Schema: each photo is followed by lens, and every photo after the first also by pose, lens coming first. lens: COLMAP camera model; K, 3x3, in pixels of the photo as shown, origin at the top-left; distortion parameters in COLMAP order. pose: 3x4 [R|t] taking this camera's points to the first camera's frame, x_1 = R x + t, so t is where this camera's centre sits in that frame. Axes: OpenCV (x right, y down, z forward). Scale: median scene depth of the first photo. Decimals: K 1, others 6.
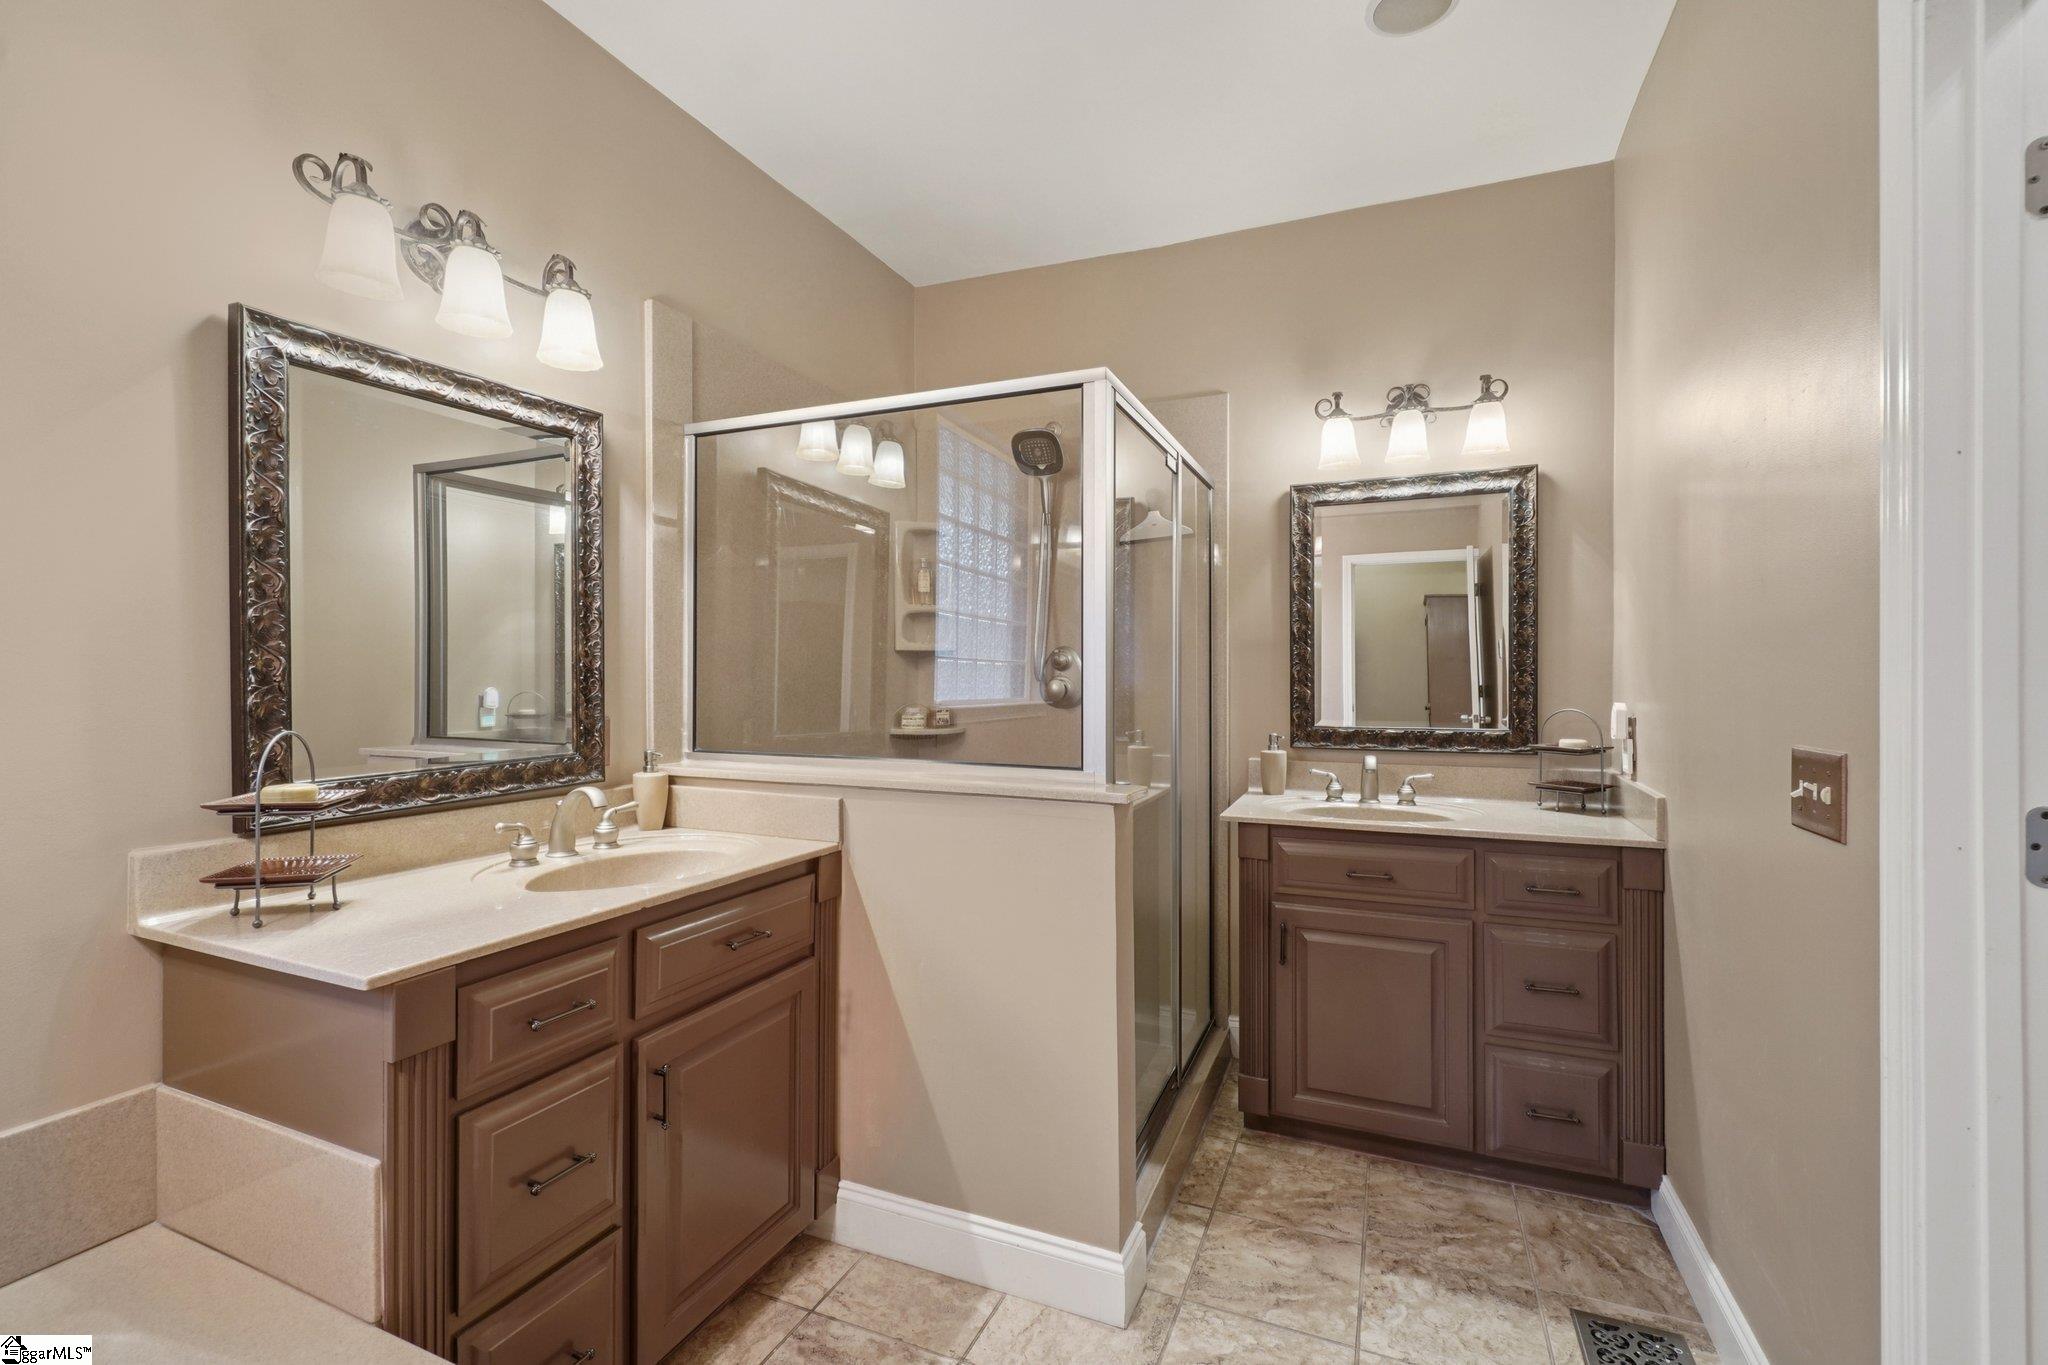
lens RADIAL K [[892.8, 0, 1025.0], [0, 892.8, 676.8], [0, 0, 1]] dist [-0.011564, 0.001260]
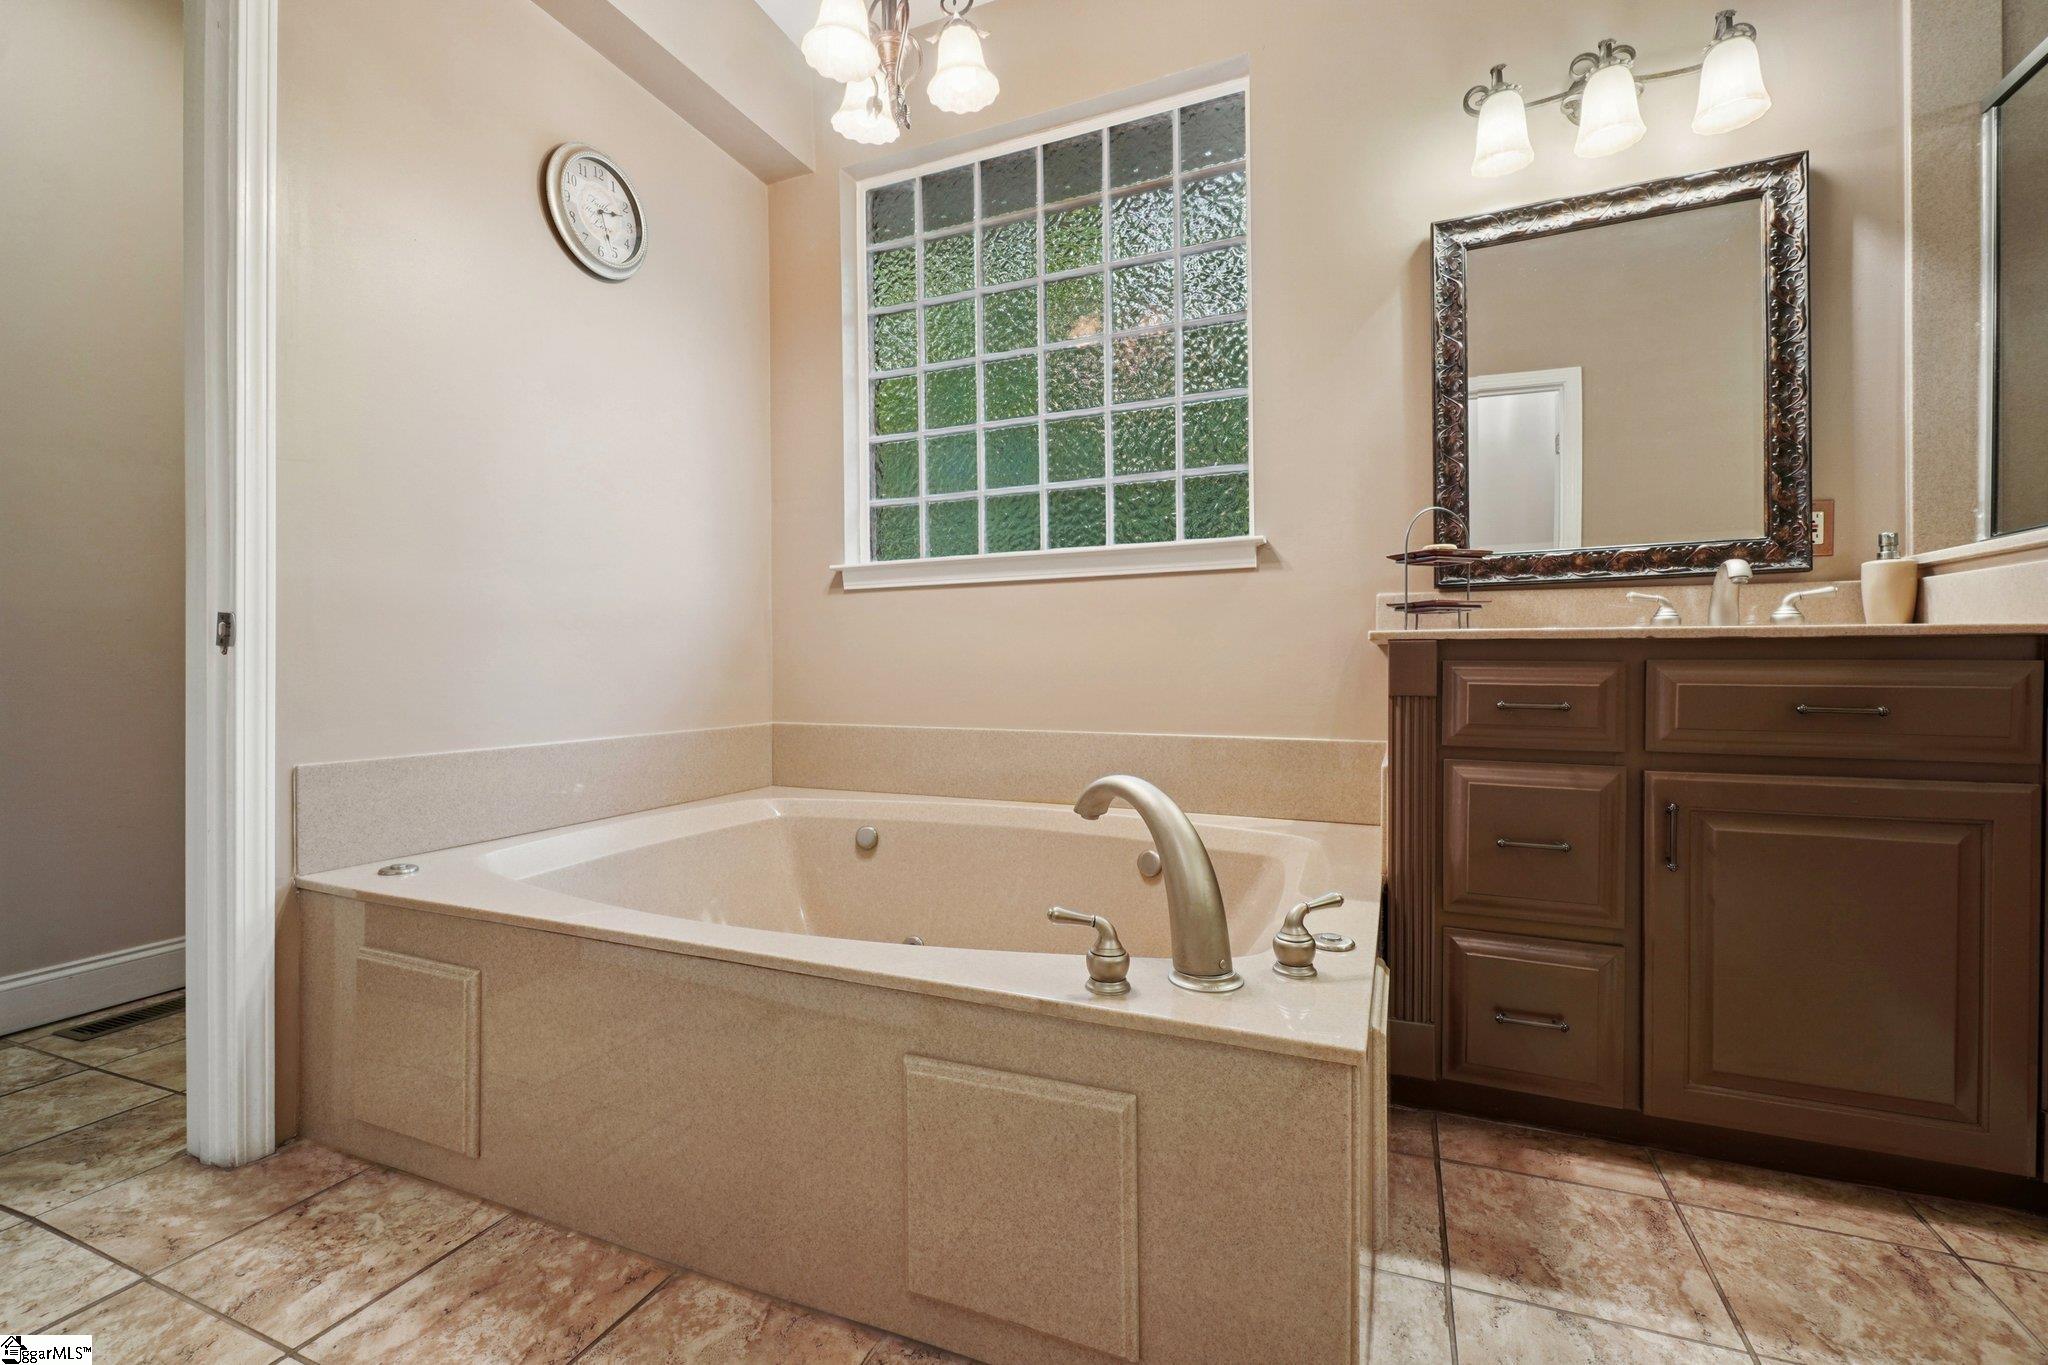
lens RADIAL K [[892.8, 0, 1018.5], [0, 892.8, 677.0], [0, 0, 1]] dist [-0.011564, 0.001260]
pose [[-0.001123, 0.010671, -0.999942, 0.485097], [0.003109, 0.999938, 0.010667, 0.255621], [0.999995, -0.003097, -0.001156, 0.265377]]
